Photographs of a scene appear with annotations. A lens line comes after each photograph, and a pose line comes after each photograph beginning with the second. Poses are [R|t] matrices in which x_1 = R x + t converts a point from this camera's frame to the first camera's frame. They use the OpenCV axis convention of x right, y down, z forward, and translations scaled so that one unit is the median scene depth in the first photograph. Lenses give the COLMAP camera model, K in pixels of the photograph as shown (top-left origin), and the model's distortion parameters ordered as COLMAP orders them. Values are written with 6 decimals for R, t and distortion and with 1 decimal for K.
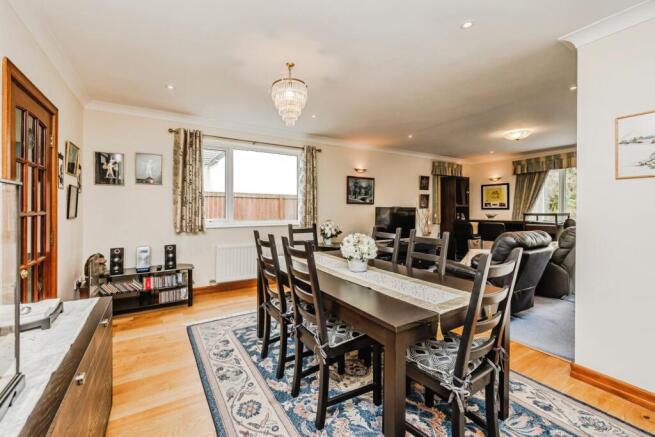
lens RADIAL K [[276.1, 0, 318.4], [0, 276.1, 207.6], [0, 0, 1]] dist [-0.002675, -0.000300]
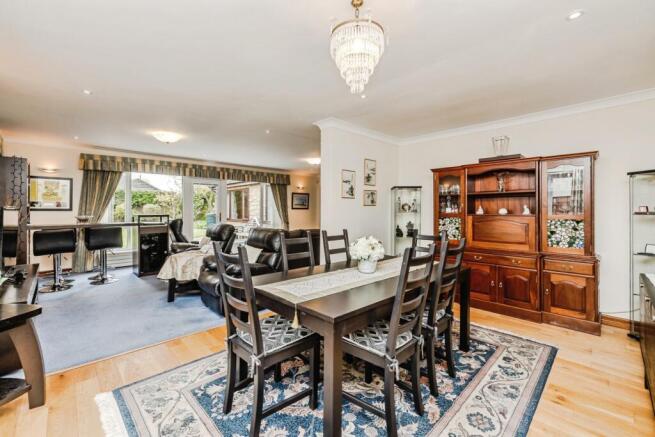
lens RADIAL K [[276.1, 0, 326.5], [0, 276.1, 214.6], [0, 0, 1]] dist [-0.002675, -0.000300]
pose [[-0.234437, -0.011407, 0.972064, -0.310902], [-0.011893, 0.999890, 0.008865, 0.002266], [-0.972059, -0.009482, -0.234547, 0.520140]]
